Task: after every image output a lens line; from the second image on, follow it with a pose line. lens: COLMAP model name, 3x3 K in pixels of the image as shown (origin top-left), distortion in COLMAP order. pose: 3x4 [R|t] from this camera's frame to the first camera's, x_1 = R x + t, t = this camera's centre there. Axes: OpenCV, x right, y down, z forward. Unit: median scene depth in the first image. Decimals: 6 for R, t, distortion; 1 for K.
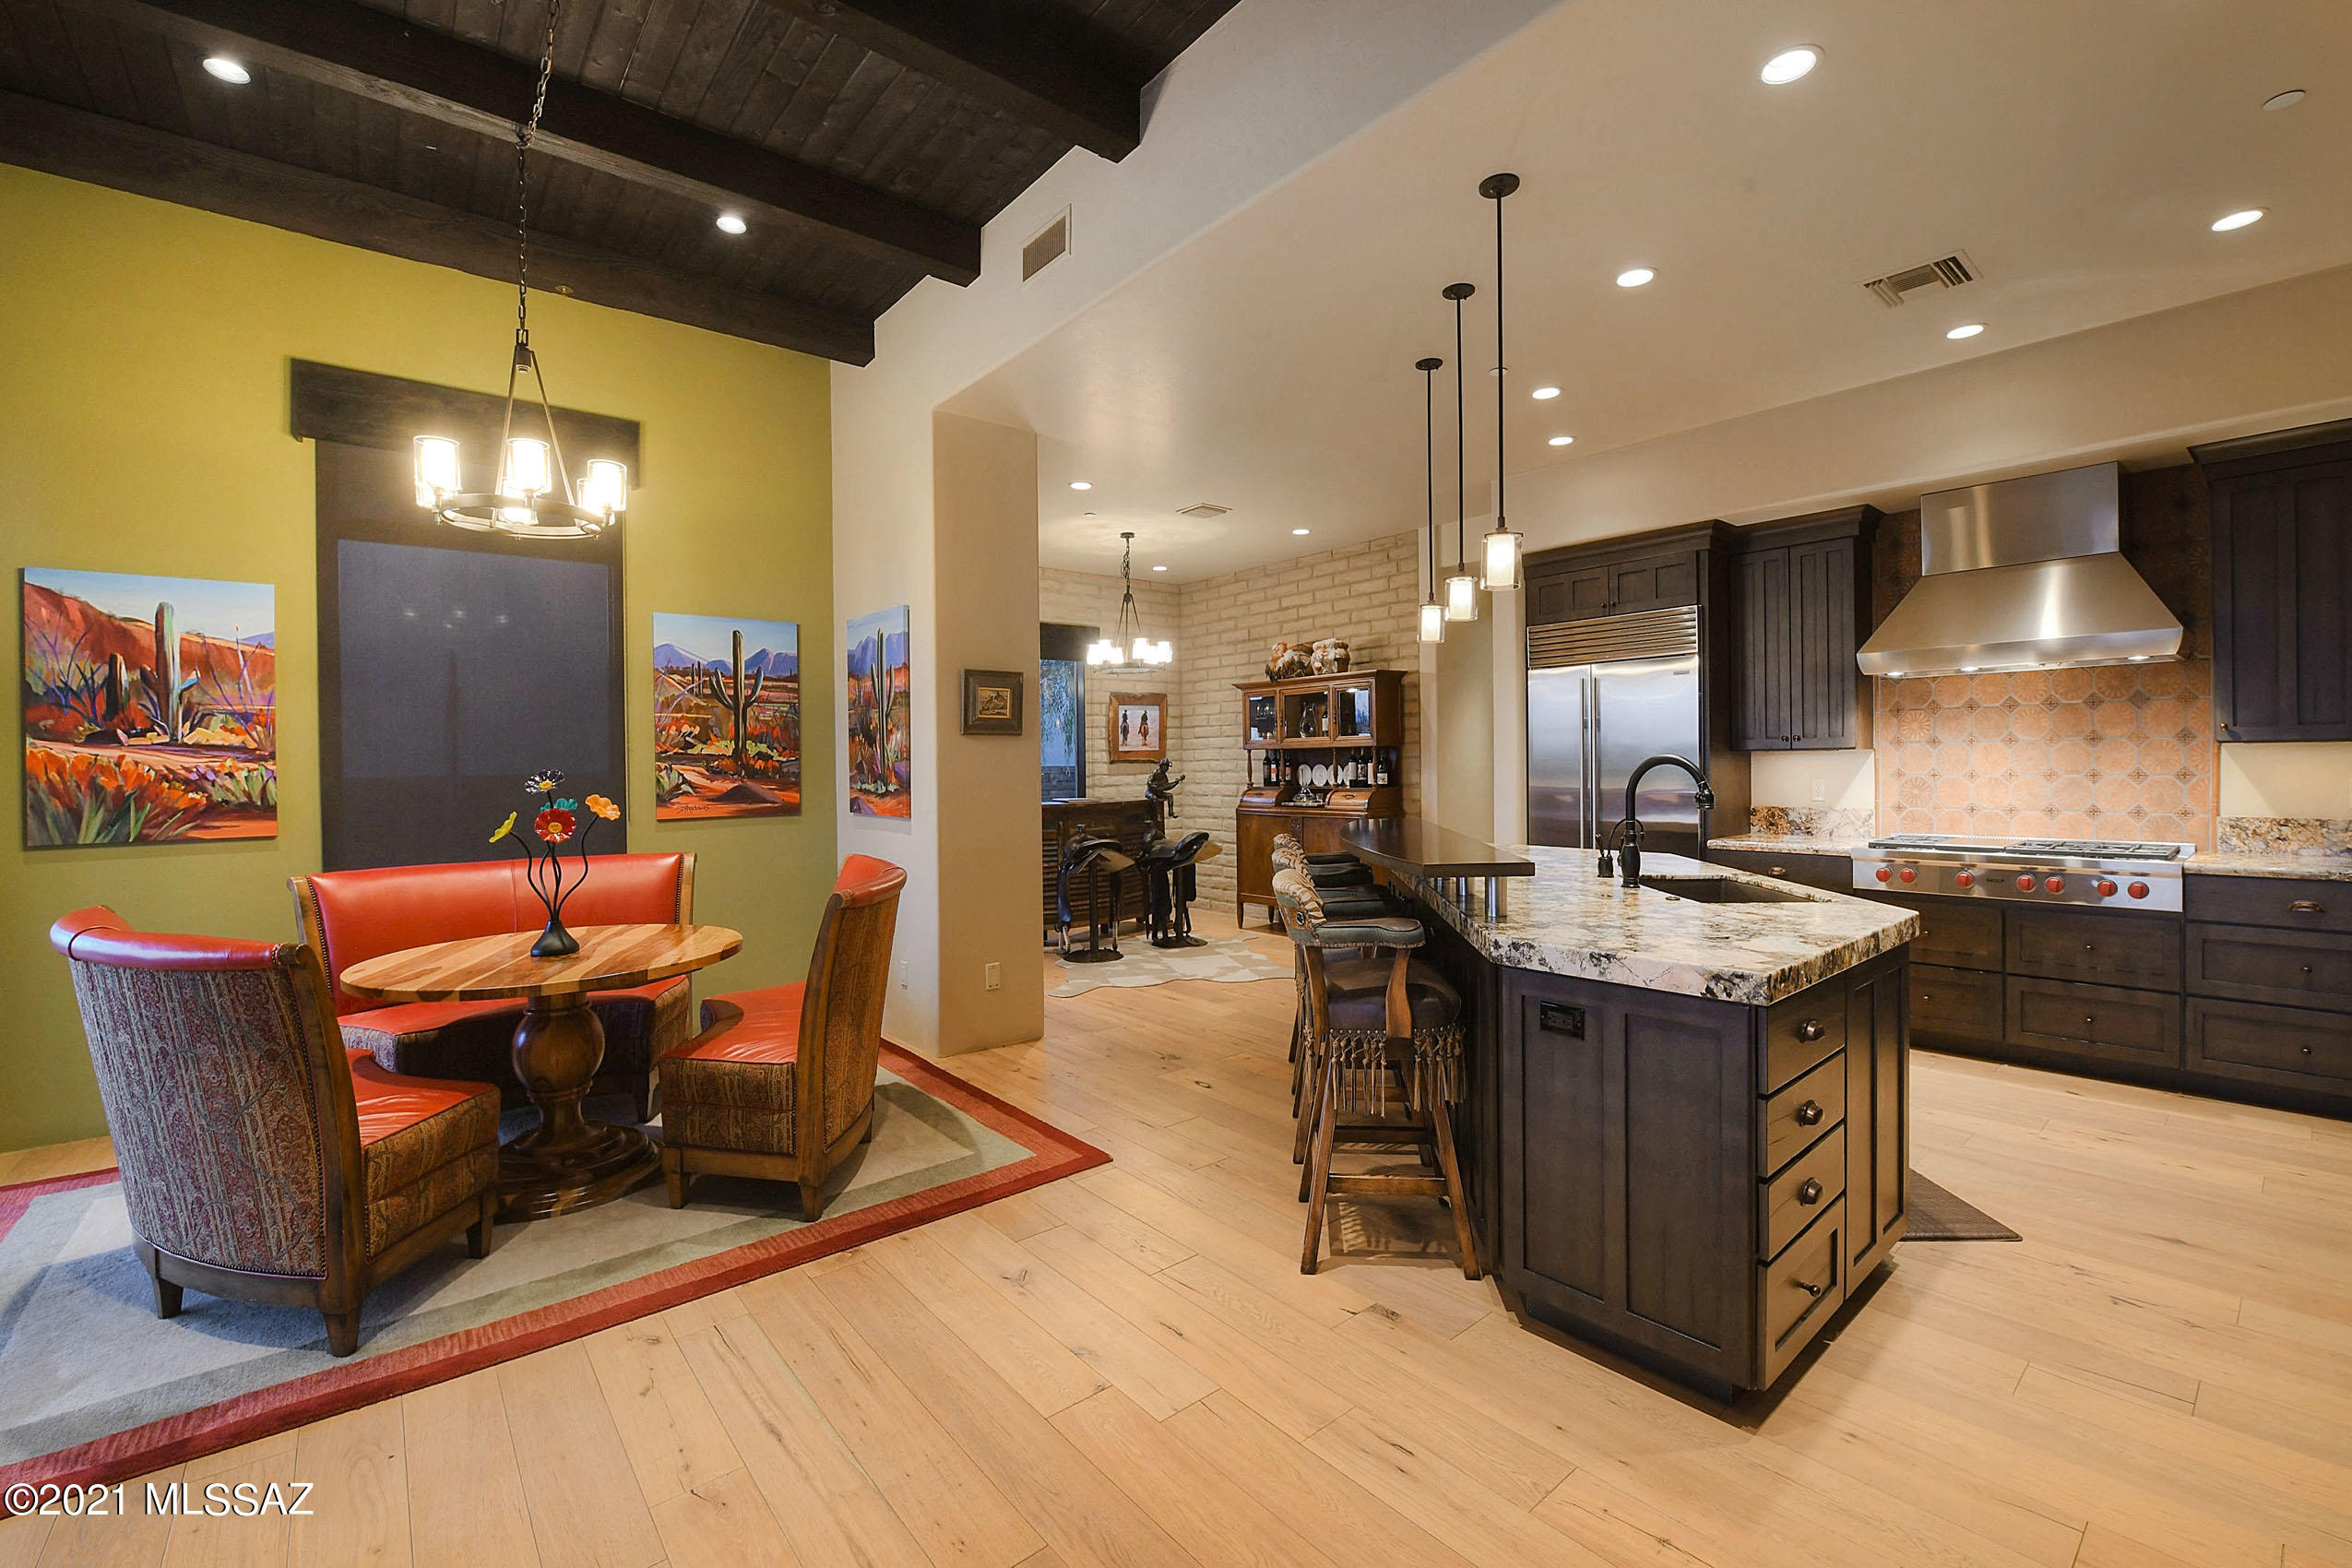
lens RADIAL K [[1012.8, 0, 1176.0], [0, 1012.8, 784.0], [0, 0, 1]] dist [-0.020343, -0.000208]
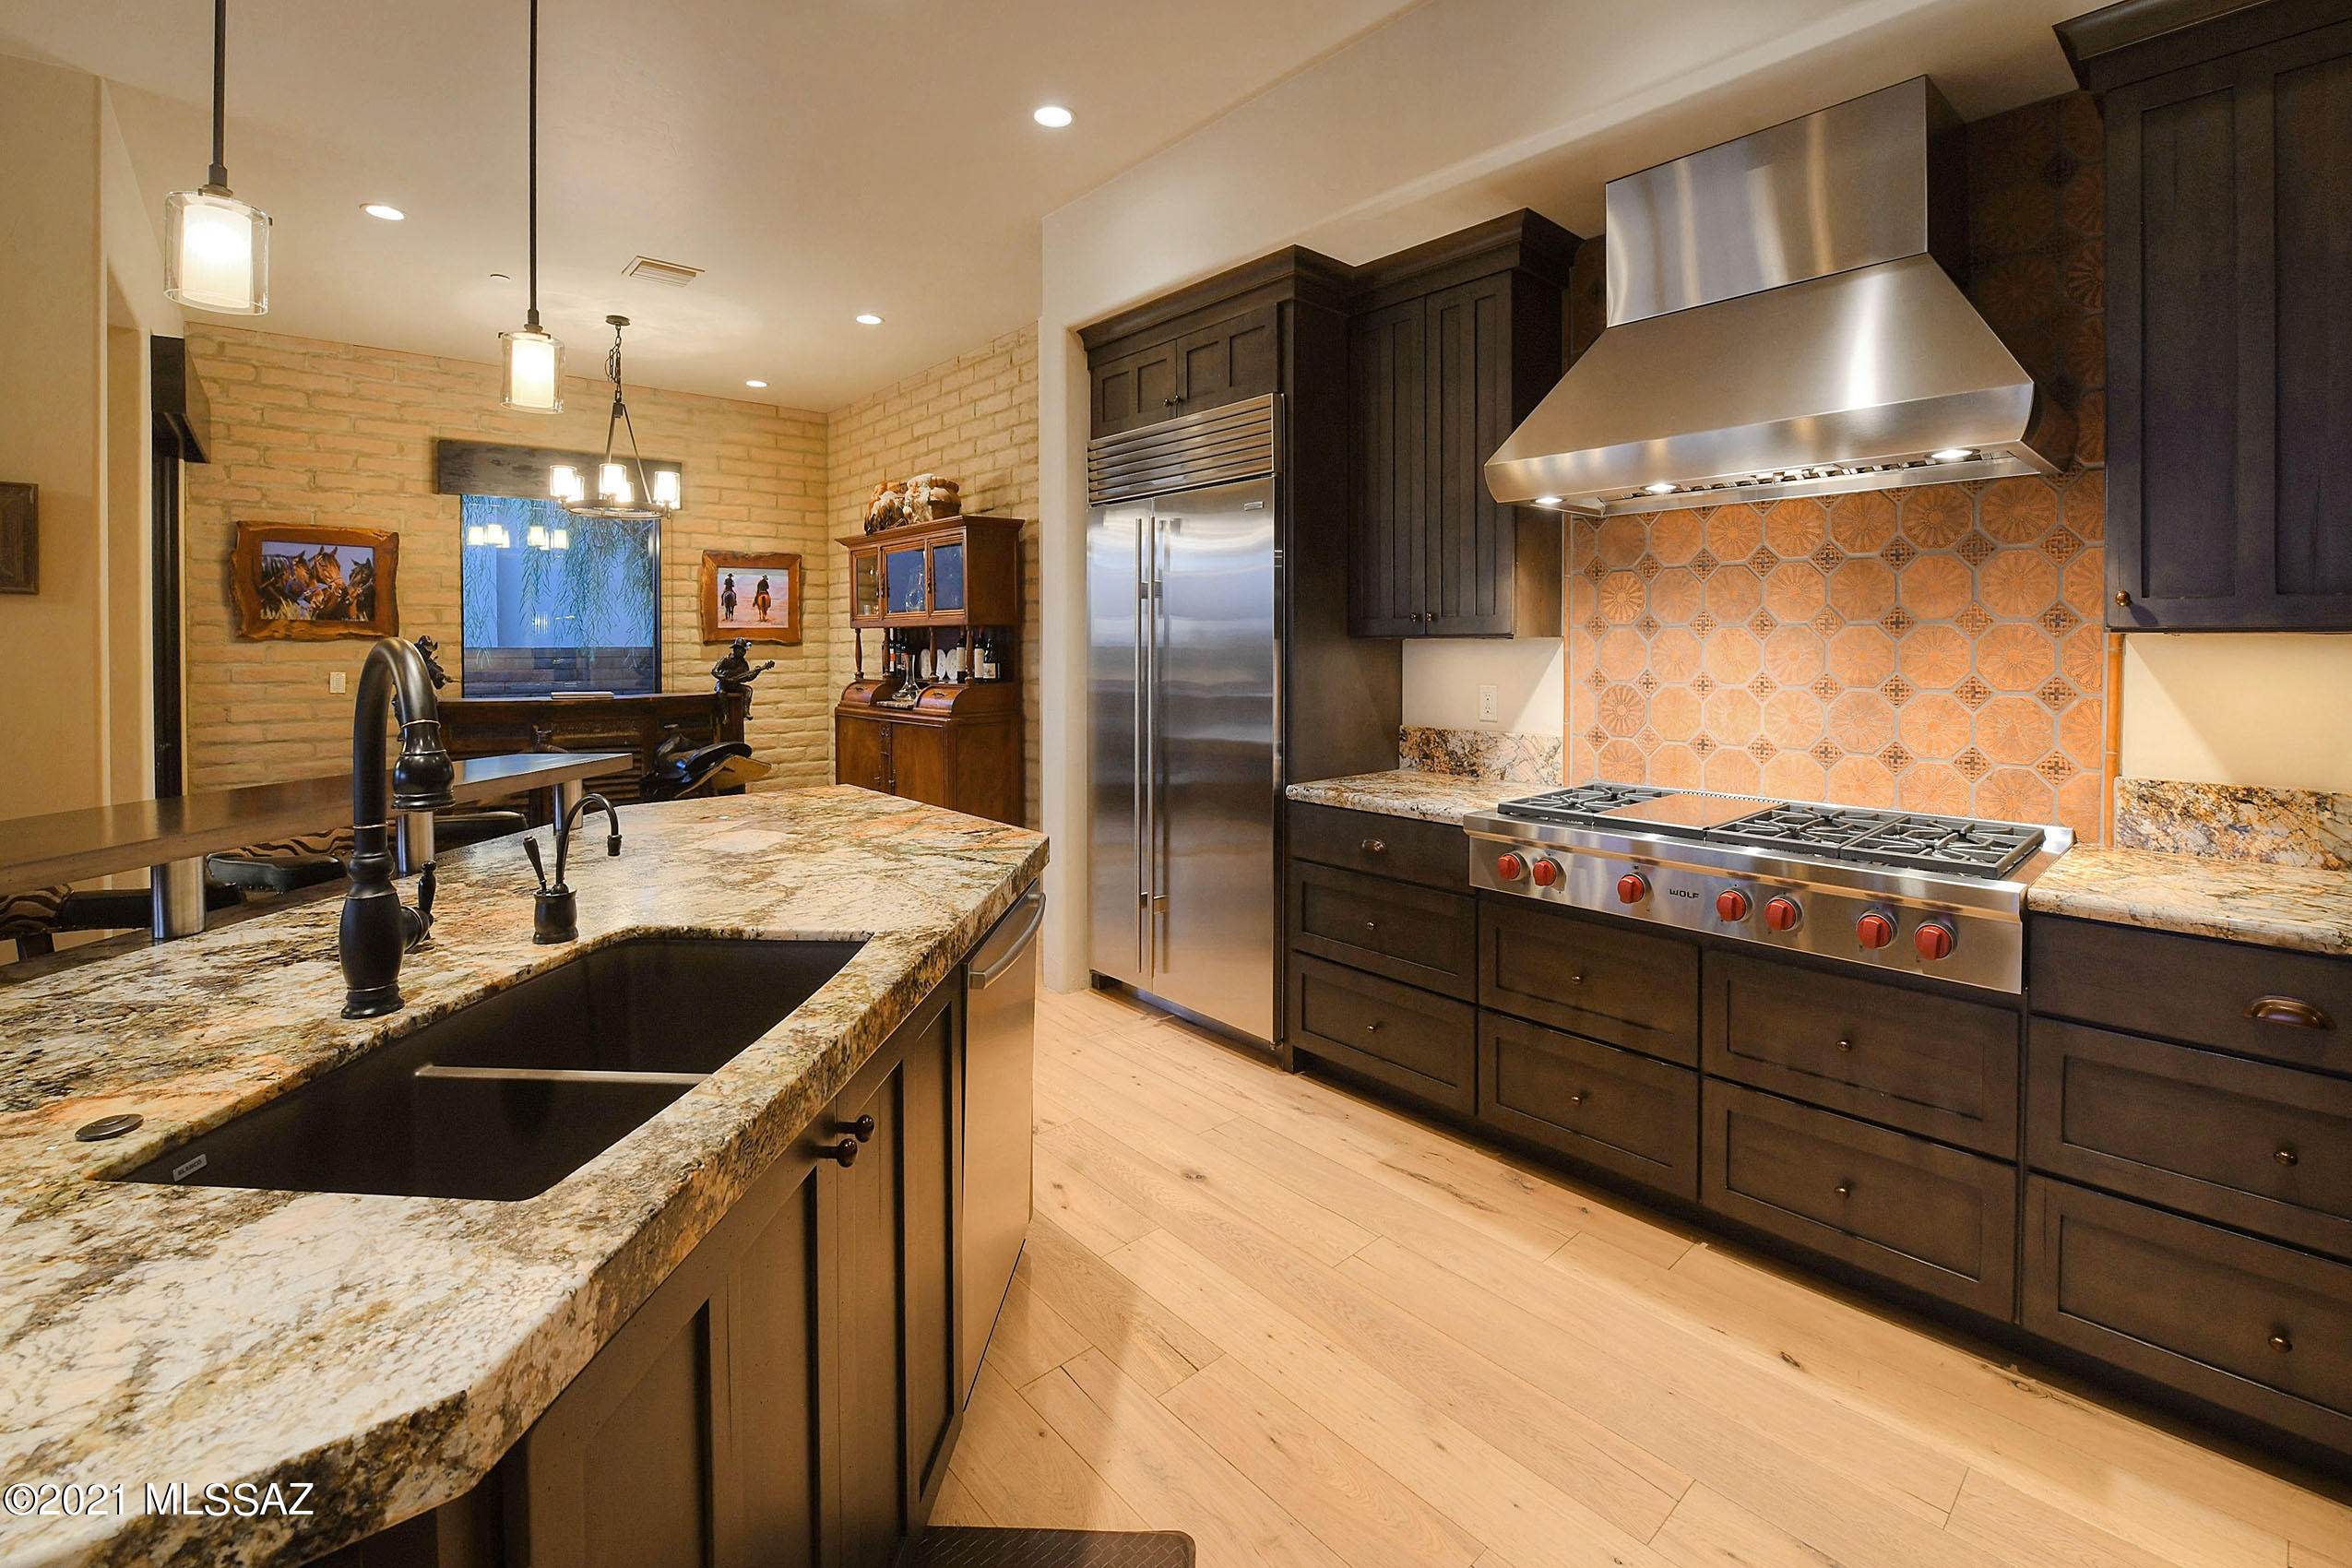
lens RADIAL K [[1017.6, 0, 1173.8], [0, 1017.6, 665.9], [0, 0, 1]] dist [-0.015259, -0.000146]
pose [[0.999765, 0.012490, 0.017692, 0.473434], [-0.012496, 0.999922, 0.000216, -0.015532], [-0.017688, -0.000437, 0.999843, 0.417291]]
